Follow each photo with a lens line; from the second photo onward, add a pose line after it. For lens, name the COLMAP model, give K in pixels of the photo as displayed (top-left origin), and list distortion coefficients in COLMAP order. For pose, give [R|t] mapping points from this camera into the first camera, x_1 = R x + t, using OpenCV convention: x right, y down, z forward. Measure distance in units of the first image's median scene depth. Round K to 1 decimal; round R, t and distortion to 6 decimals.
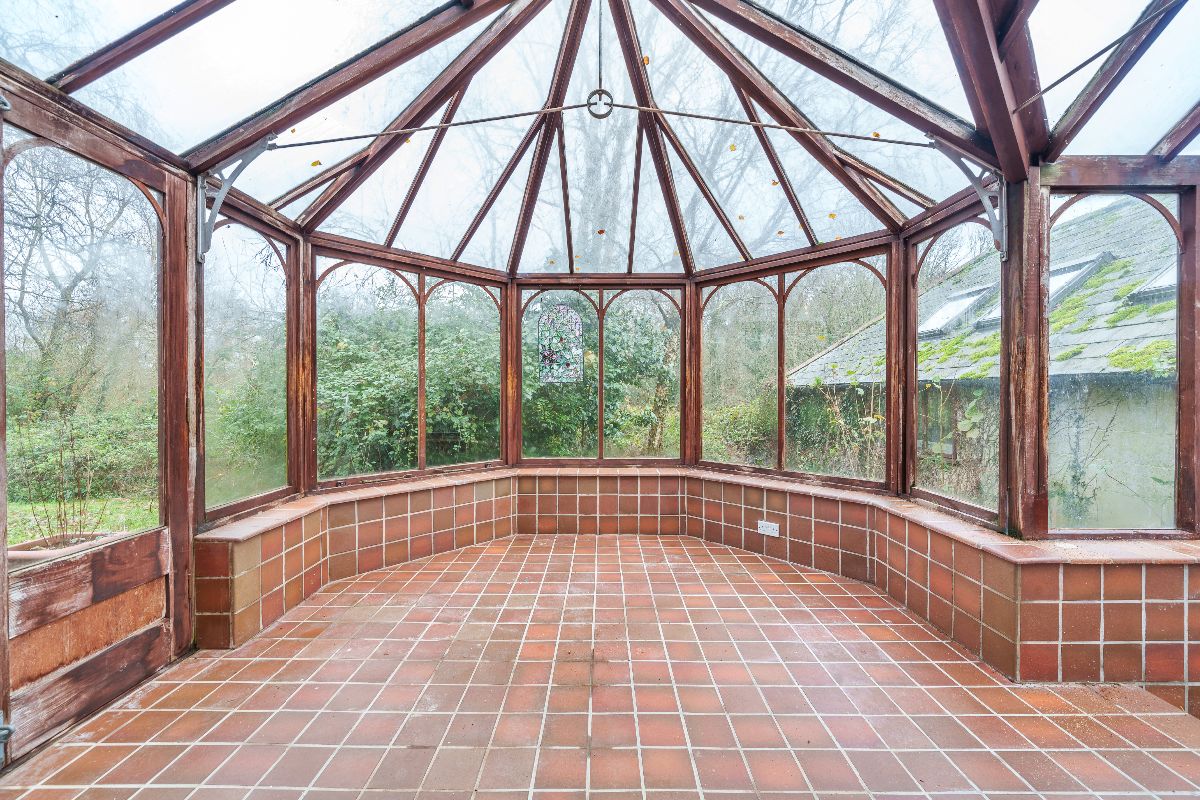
lens RADIAL K [[450.0, 0, 599.6], [0, 450.0, 396.7], [0, 0, 1]] dist [0.000126, 0.000008]
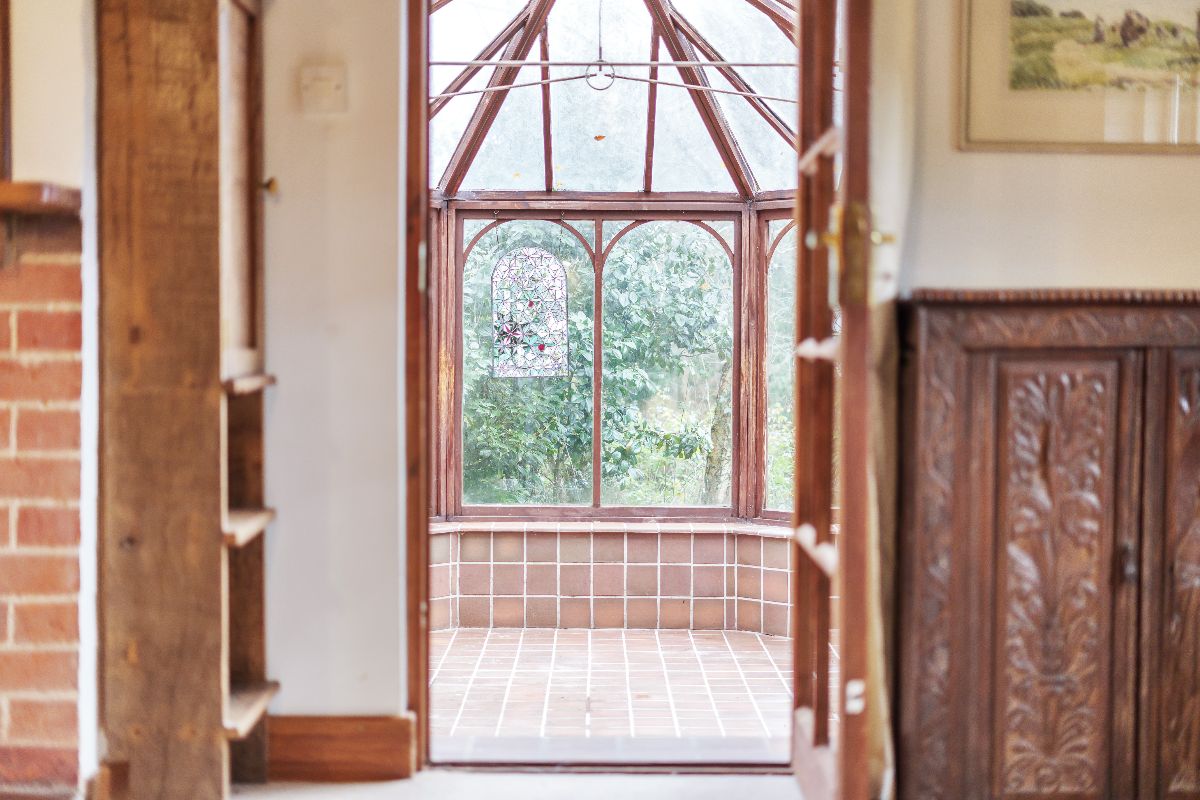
lens RADIAL K [[1736.9, 0, 600.2], [0, 1736.9, 401.1], [0, 0, 1]] dist [-0.007189, 0.000000]
pose [[0.999946, 0.006033, 0.008492, -0.012895], [-0.006211, 0.999760, 0.021029, -0.048971], [-0.008363, -0.021080, 0.999743, -1.285630]]
